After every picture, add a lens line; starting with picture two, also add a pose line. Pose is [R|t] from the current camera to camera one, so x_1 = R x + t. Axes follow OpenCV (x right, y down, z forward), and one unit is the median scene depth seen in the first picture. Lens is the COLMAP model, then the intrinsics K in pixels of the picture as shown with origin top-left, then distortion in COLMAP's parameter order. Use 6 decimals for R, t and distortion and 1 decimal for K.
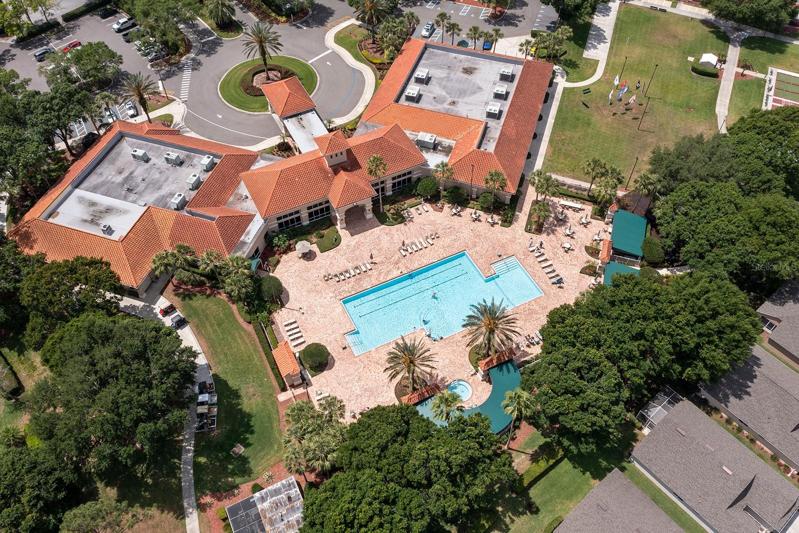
lens RADIAL K [[632.4, 0, 399.5], [0, 632.4, 266.5], [0, 0, 1]] dist [-0.006767, 0.000092]
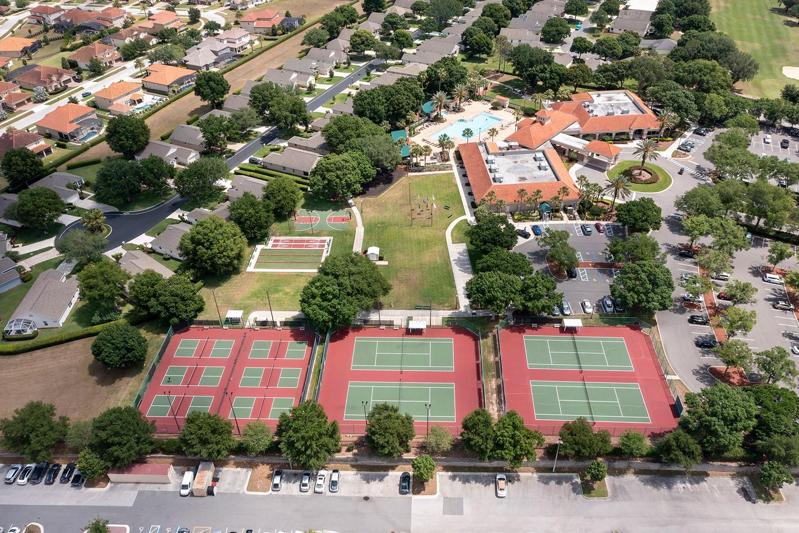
lens RADIAL K [[632.4, 0, 399.5], [0, 632.4, 266.5], [0, 0, 1]] dist [-0.006767, 0.000092]
pose [[-0.925407, 0.247867, -0.286678, 1.024647], [-0.279905, 0.062942, 0.957962, -1.960907], [0.255491, 0.966747, 0.011132, 1.291630]]
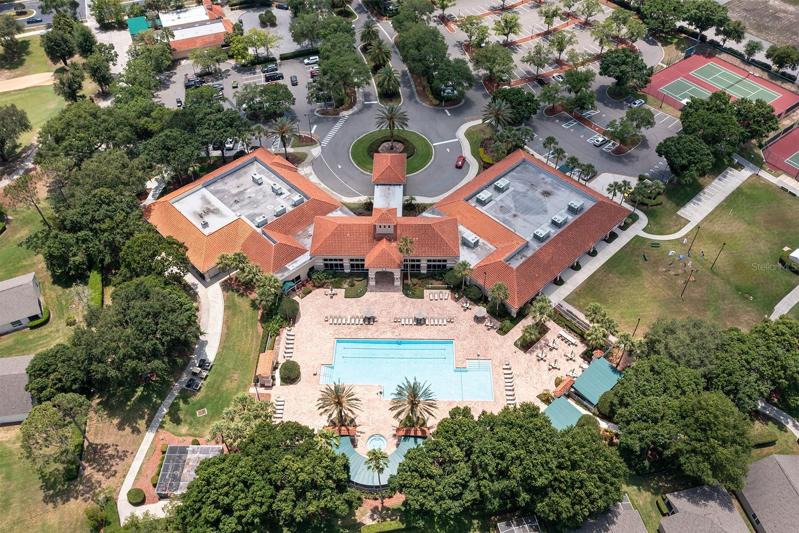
lens RADIAL K [[656.3, 0, 399.5], [0, 656.3, 266.5], [0, 0, 1]] dist [0.004446, 0.007114]
pose [[0.887707, 0.334456, -0.316410, 0.335924], [-0.361278, 0.932026, -0.028405, -0.077021], [0.285402, 0.139527, 0.948197, -0.164662]]
